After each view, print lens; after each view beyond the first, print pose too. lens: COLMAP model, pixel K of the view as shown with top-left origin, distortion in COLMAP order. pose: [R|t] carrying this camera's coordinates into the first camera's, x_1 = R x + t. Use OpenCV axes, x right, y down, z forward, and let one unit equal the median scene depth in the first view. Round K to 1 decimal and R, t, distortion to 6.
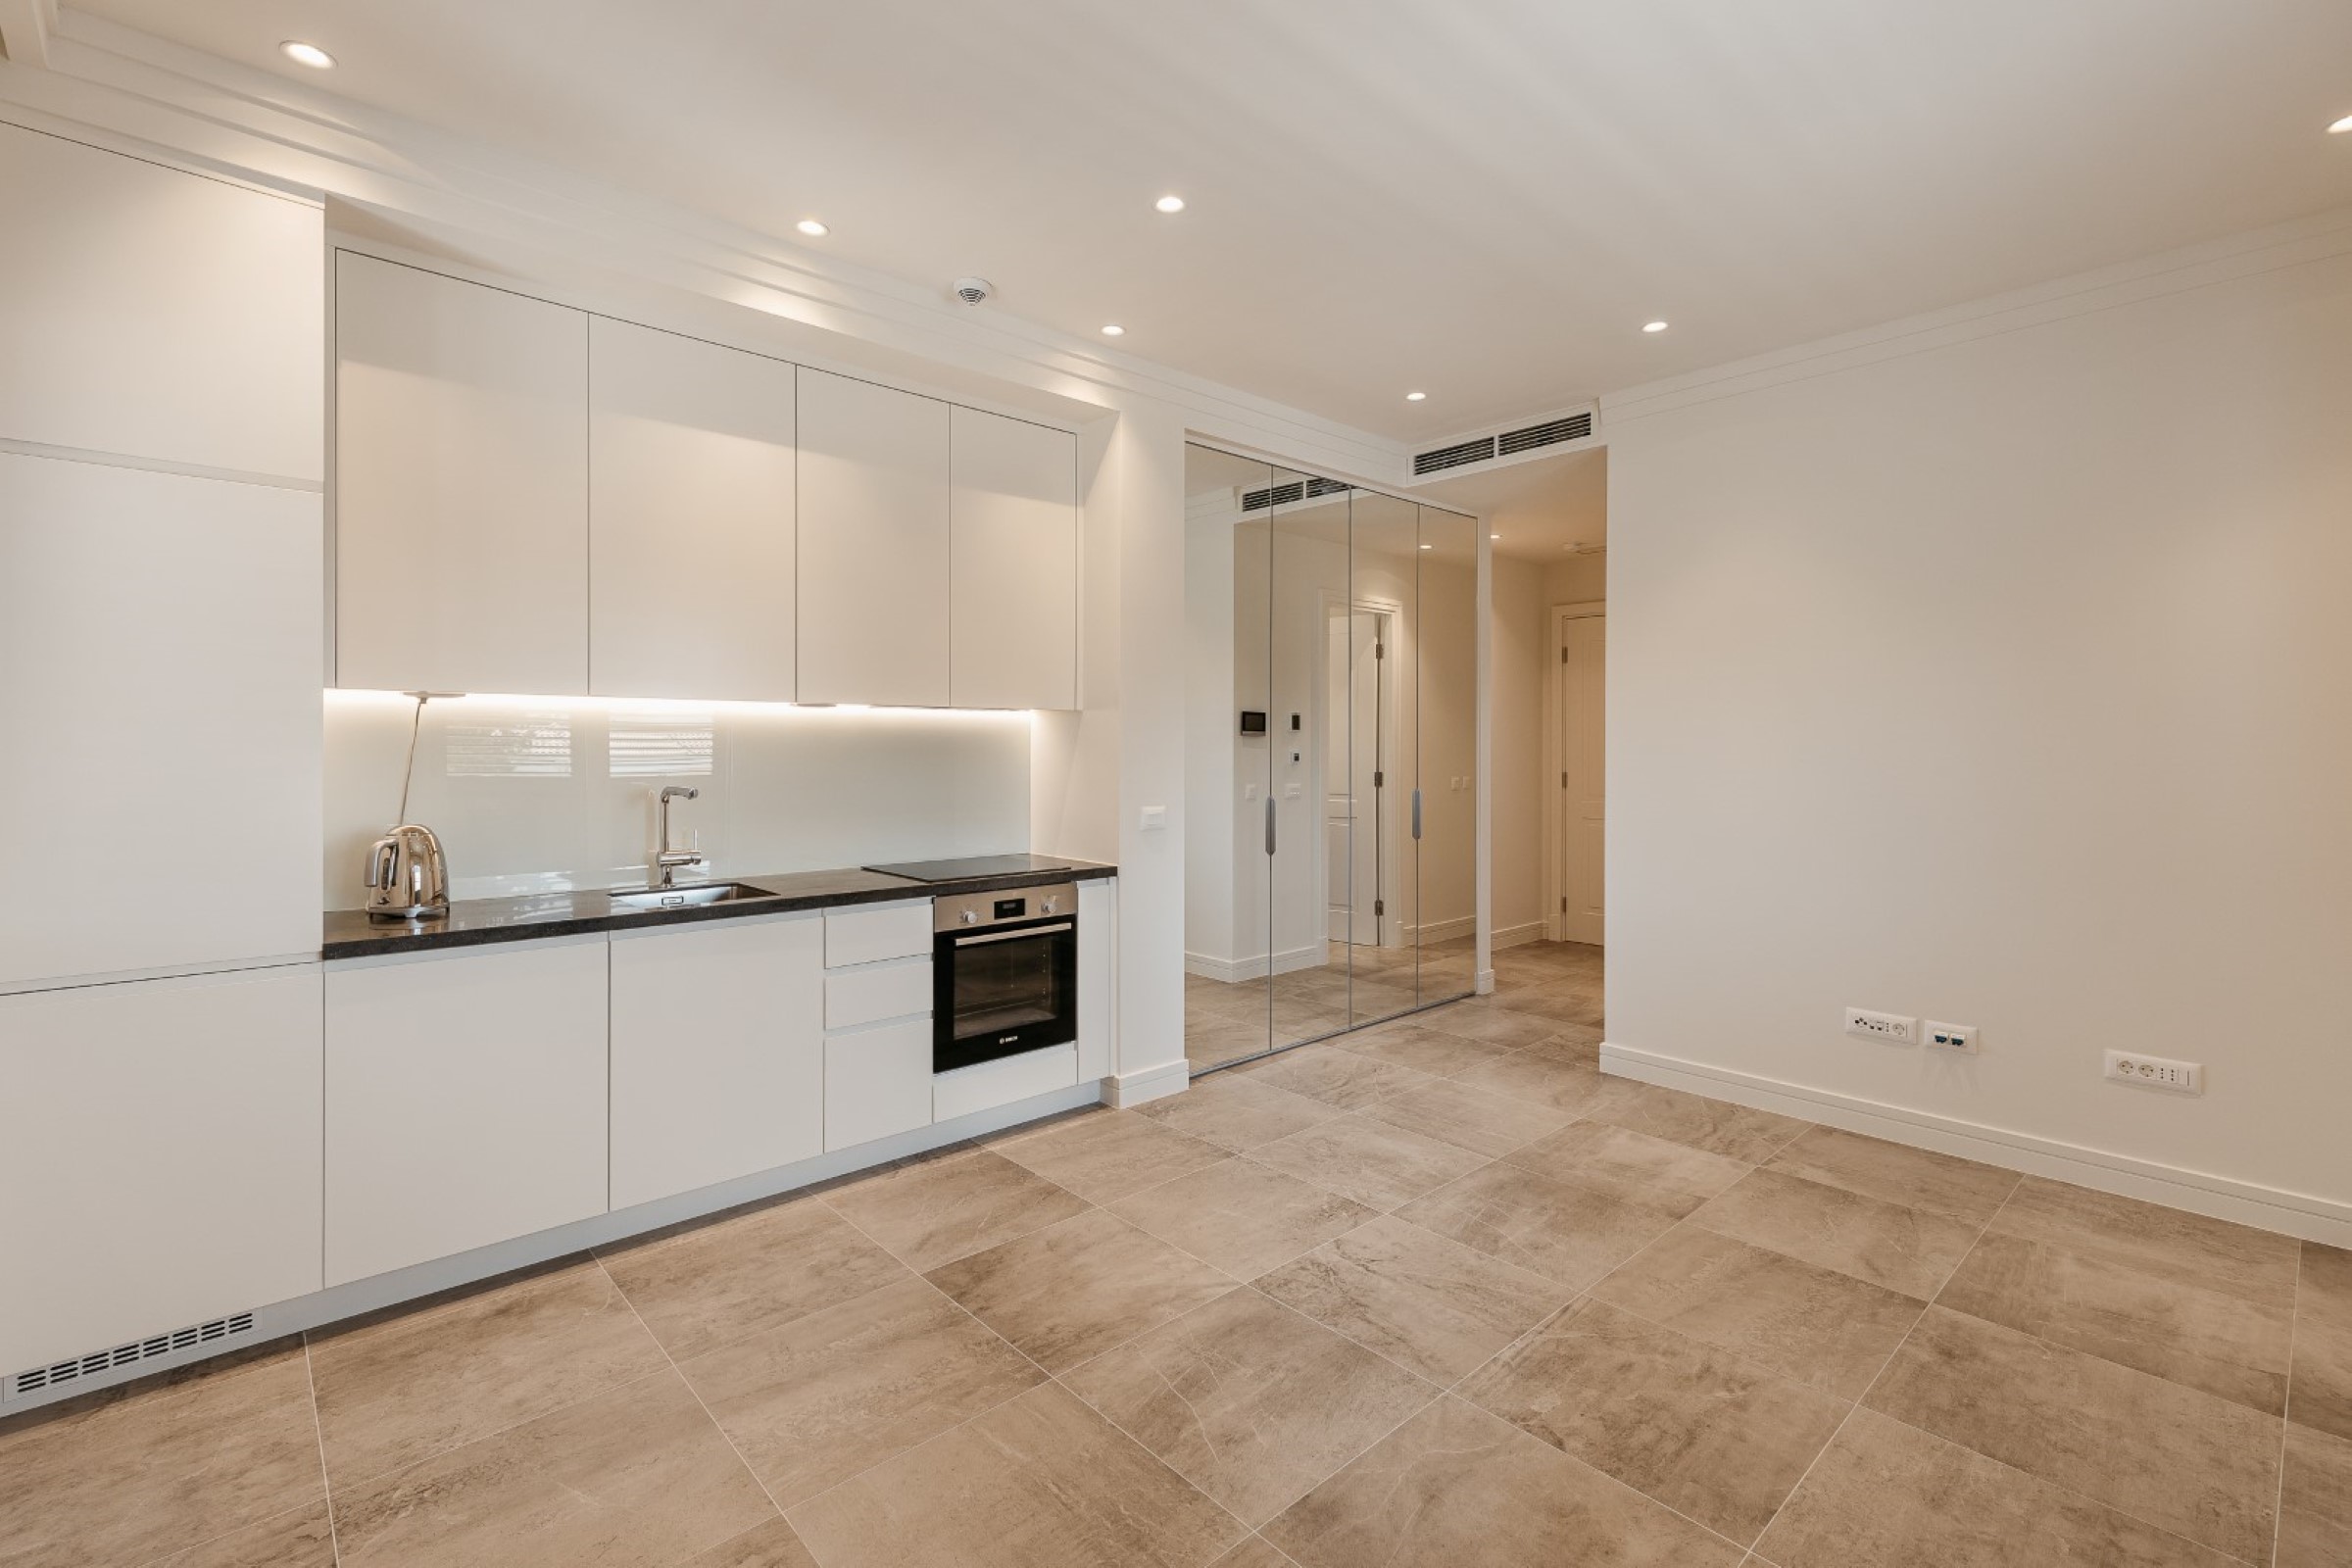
lens RADIAL K [[1055.8, 0, 1174.2], [0, 1055.8, 746.5], [0, 0, 1]] dist [0.005212, -0.001907]
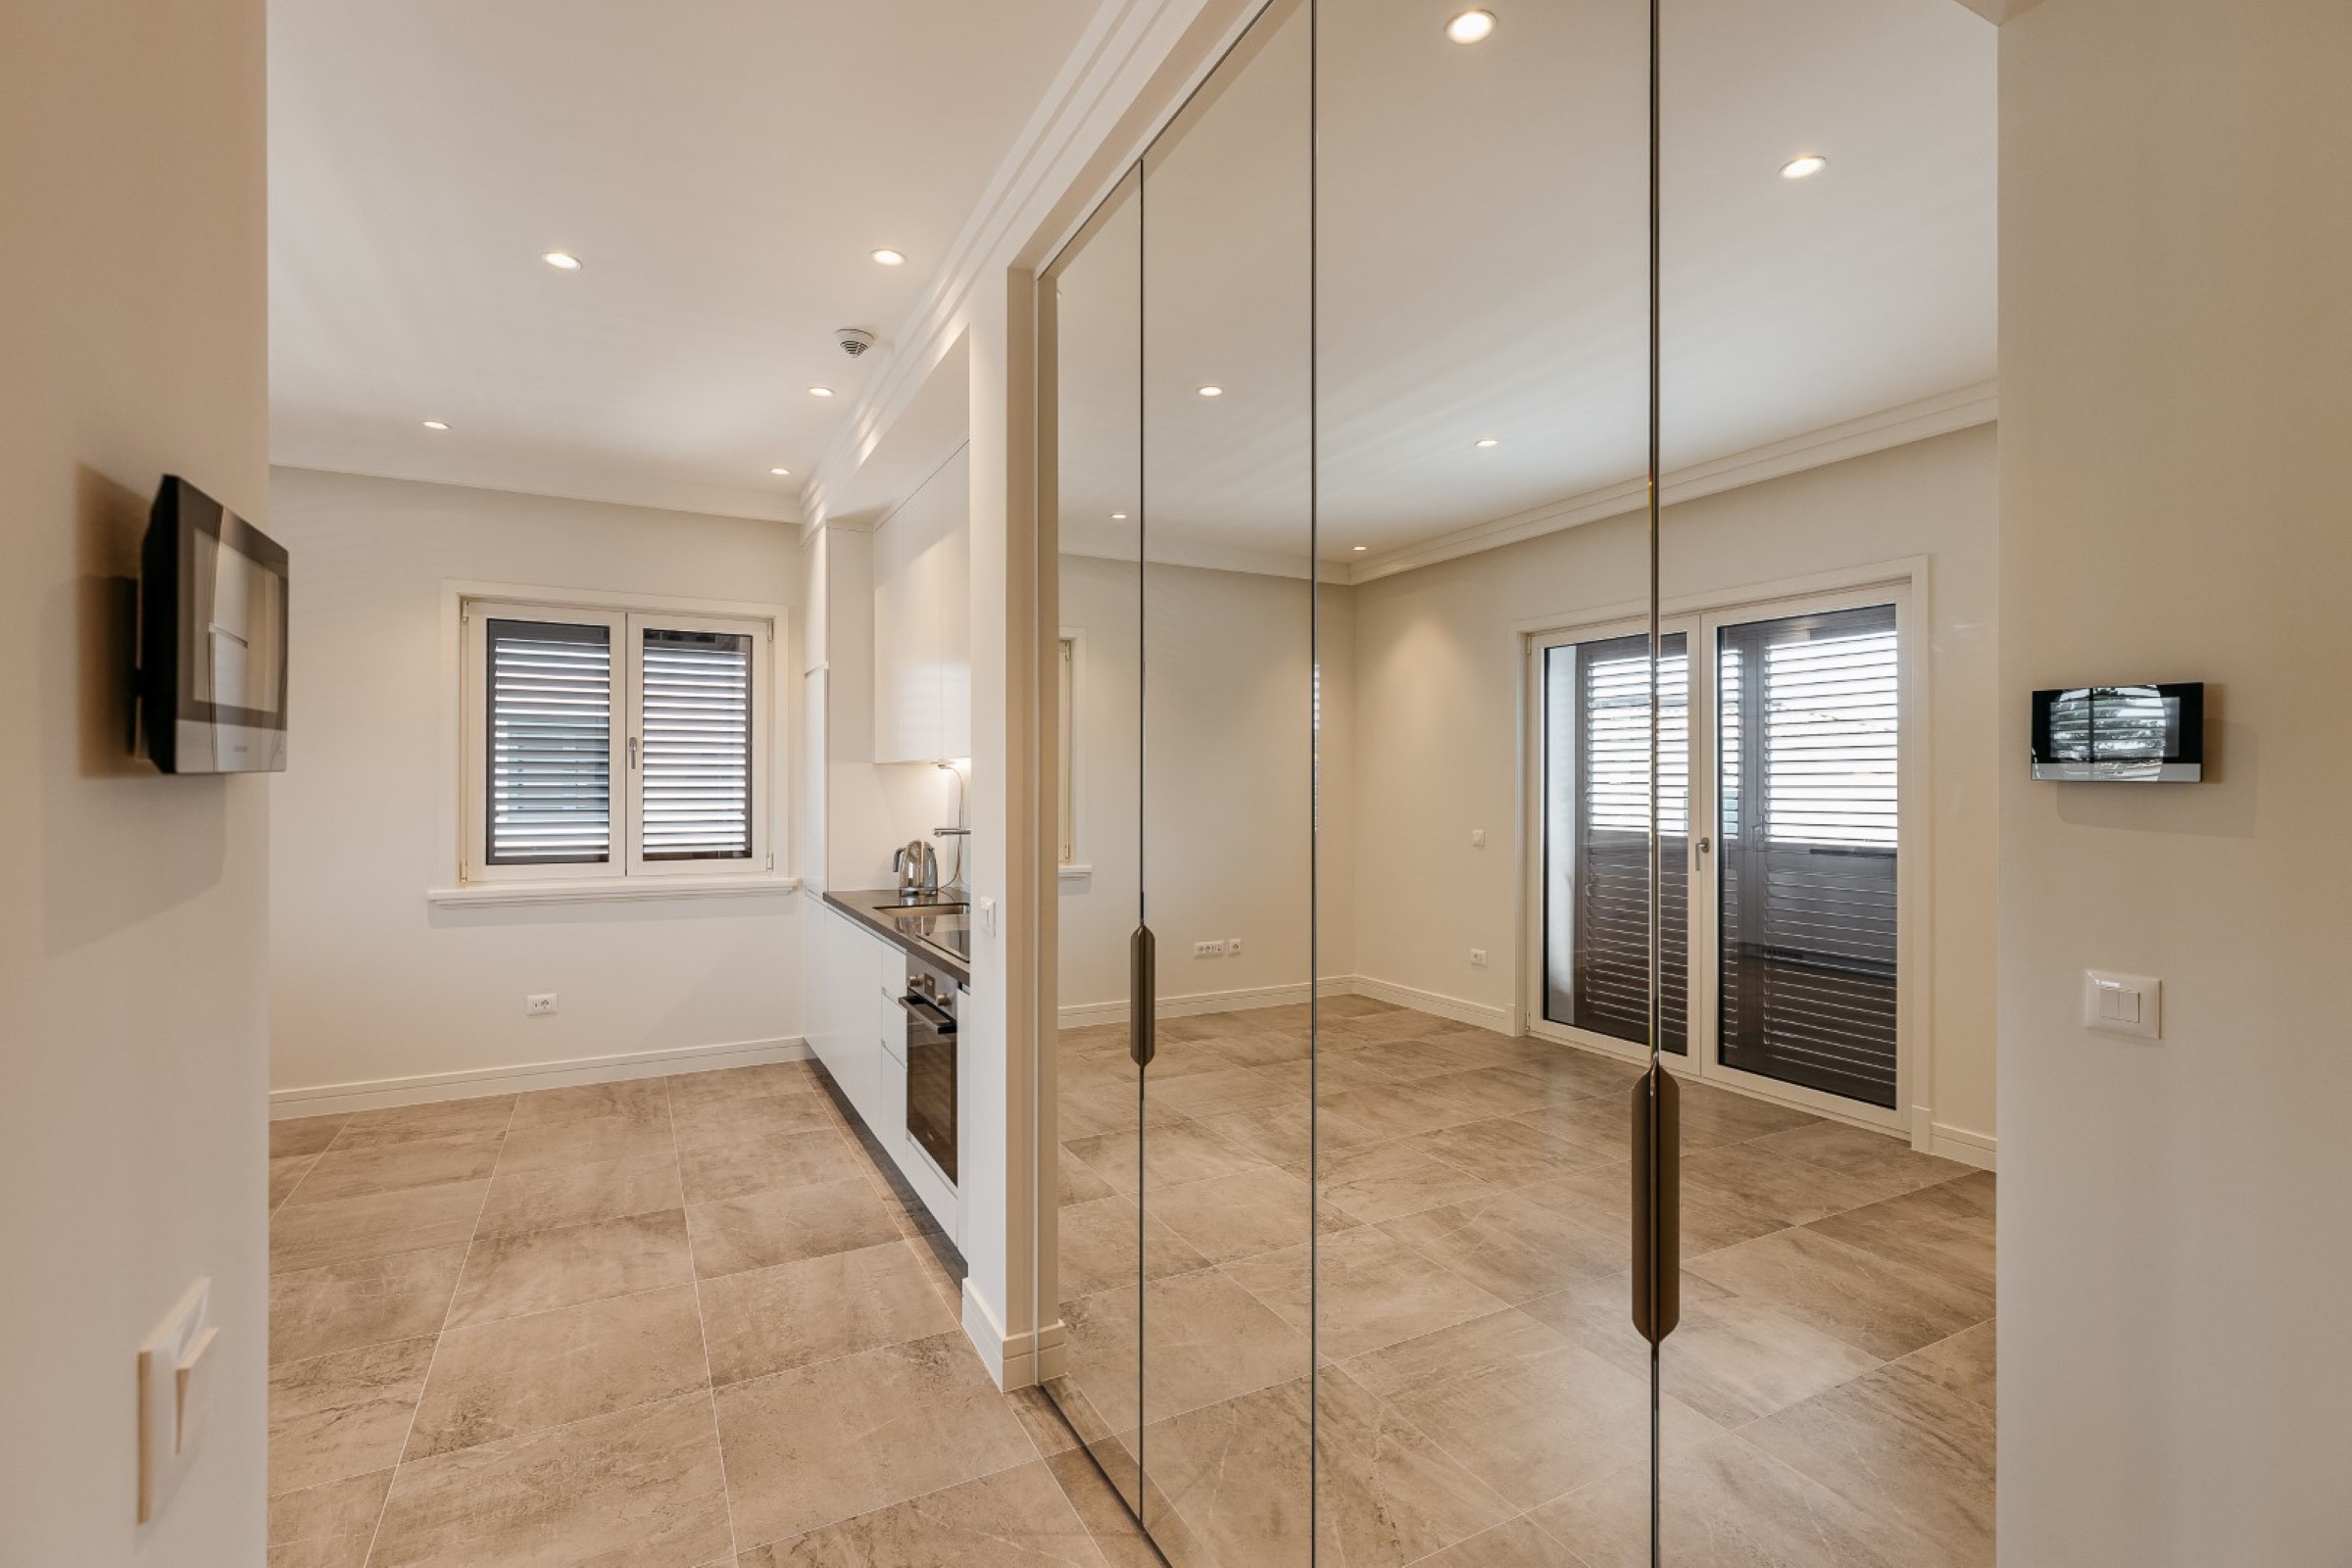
lens RADIAL K [[1055.8, 0, 1174.0], [0, 1055.8, 788.4], [0, 0, 1]] dist [0.005212, -0.001907]
pose [[-0.257808, -0.000309, -0.966196, 0.777721], [-0.003594, 0.999993, 0.000639, -0.011688], [0.966190, 0.003638, -0.257807, 1.744188]]
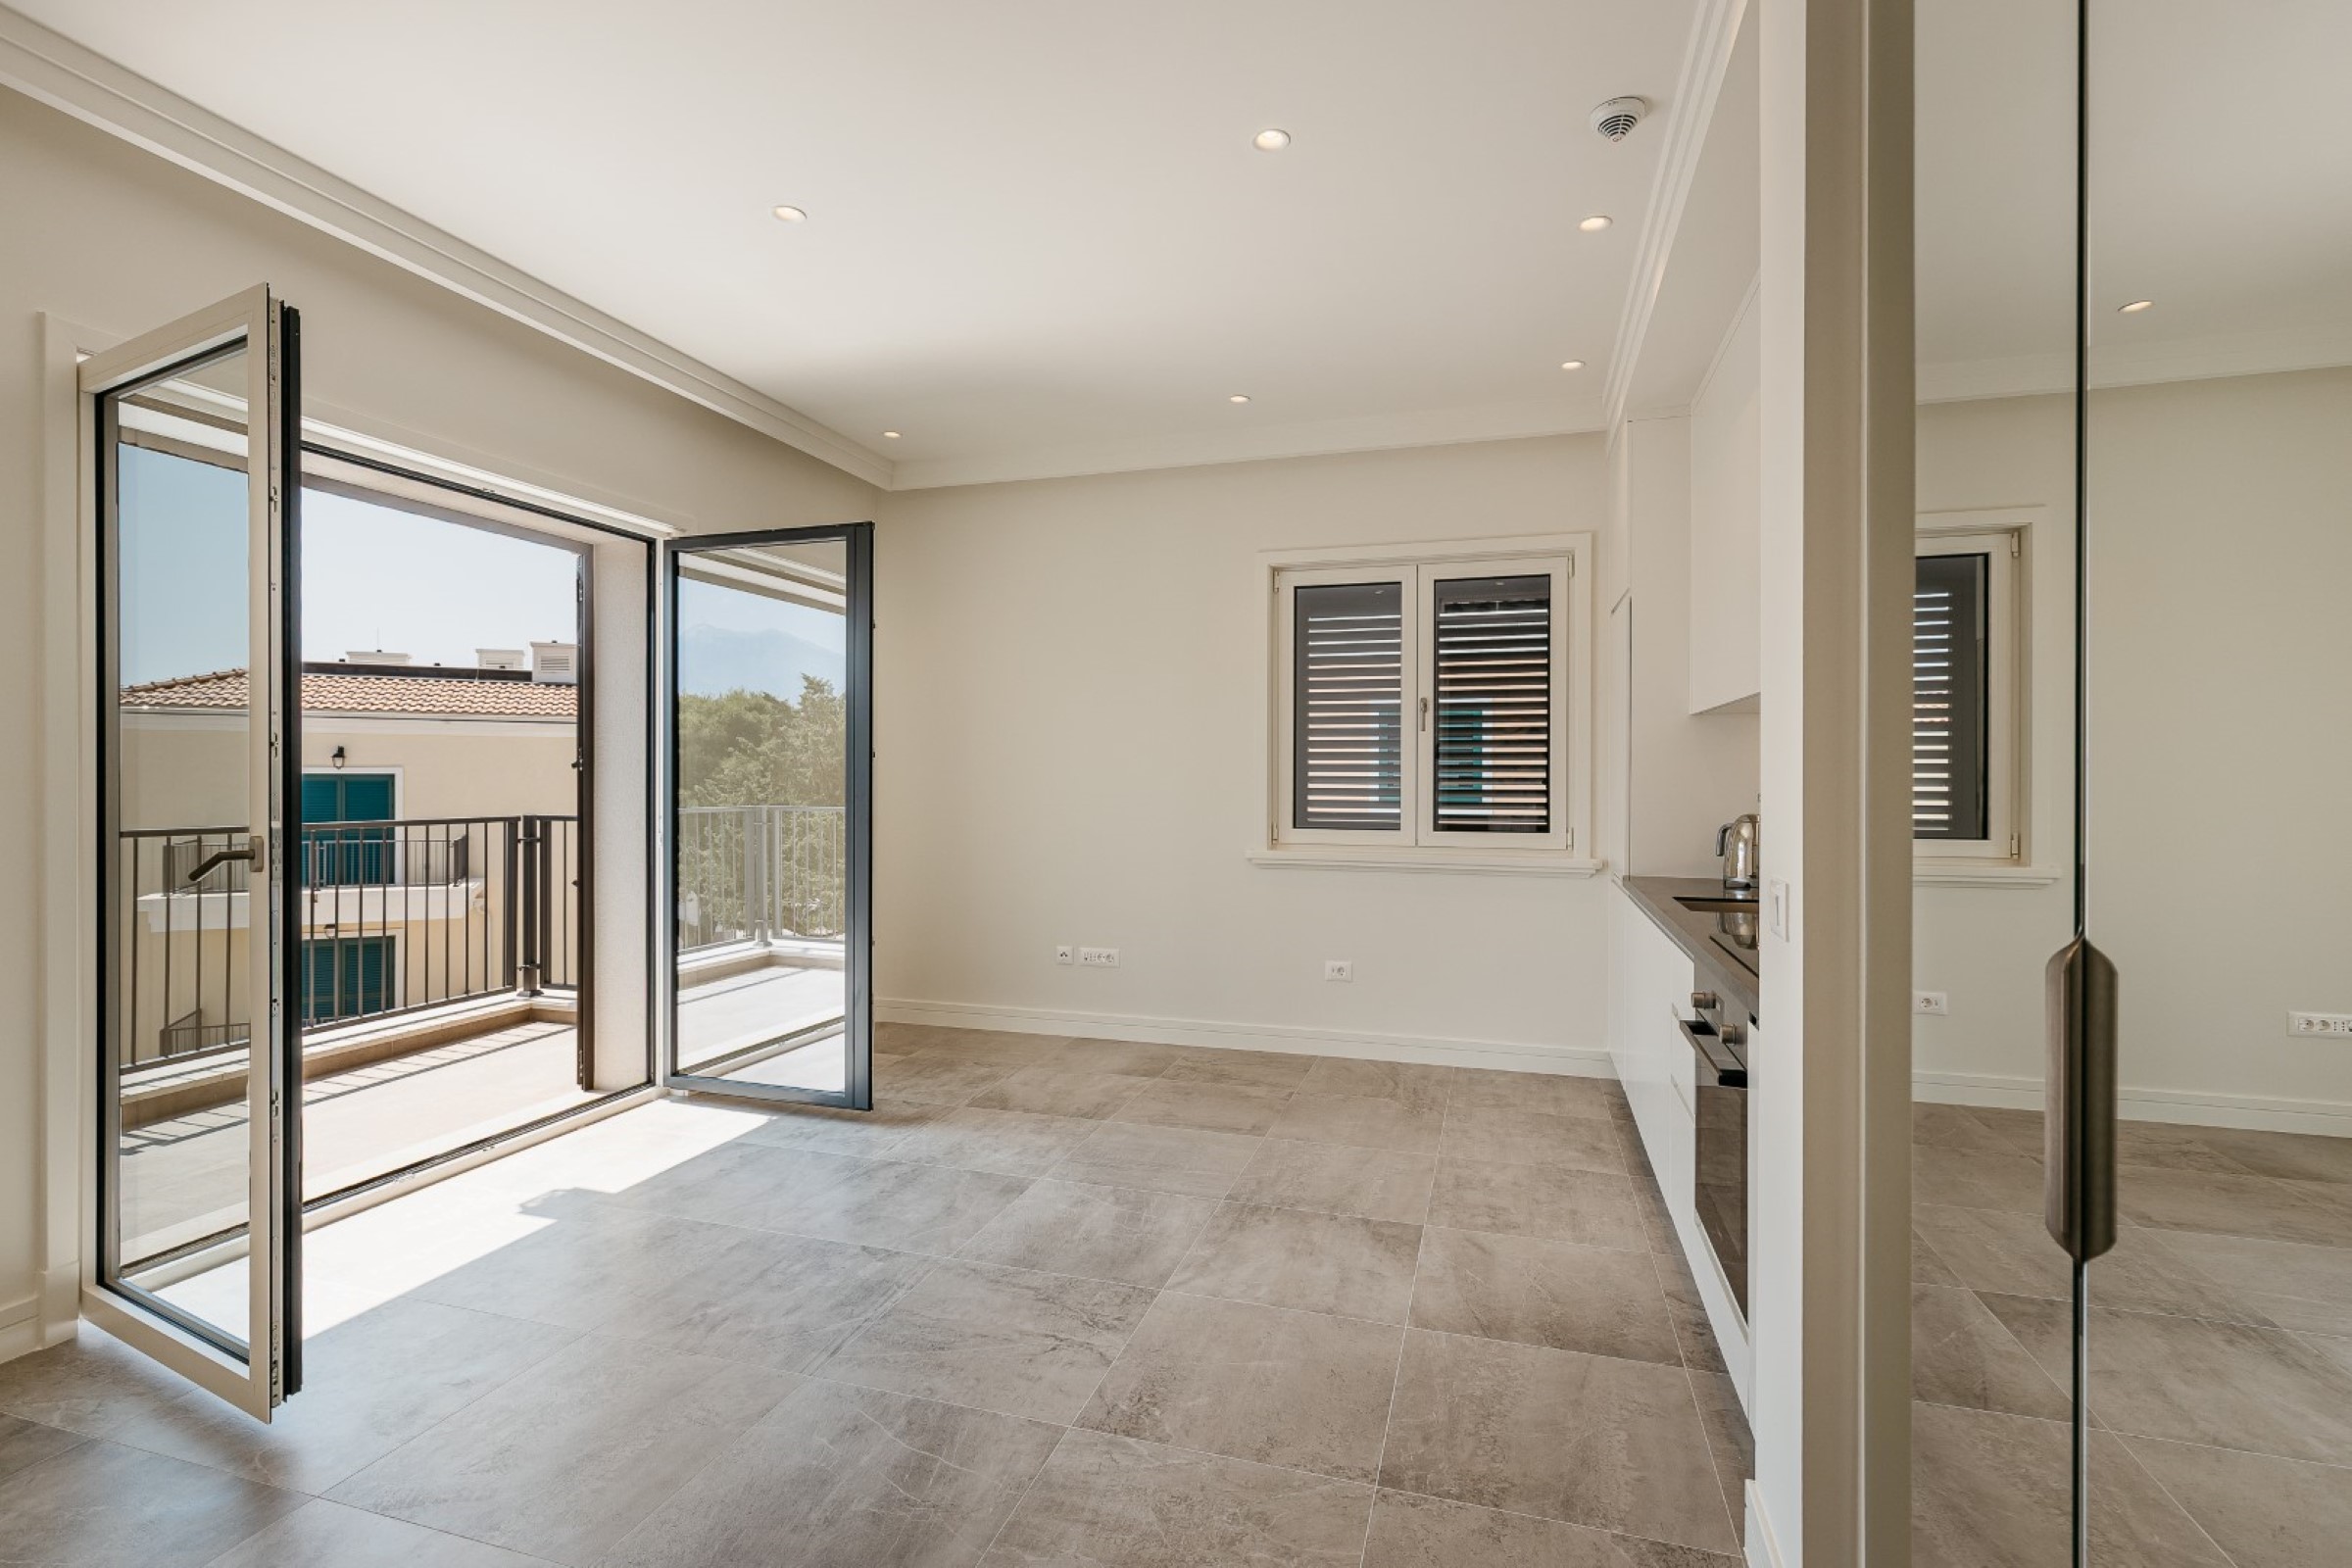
lens RADIAL K [[1090.3, 0, 1163.6], [0, 1090.3, 780.0], [0, 0, 1]] dist [-0.002035, 0.001177]
pose [[-0.866736, -0.002493, -0.498760, 0.513625], [-0.004695, 0.999984, 0.003162, 0.030701], [0.498744, 0.005082, -0.866734, 1.688743]]
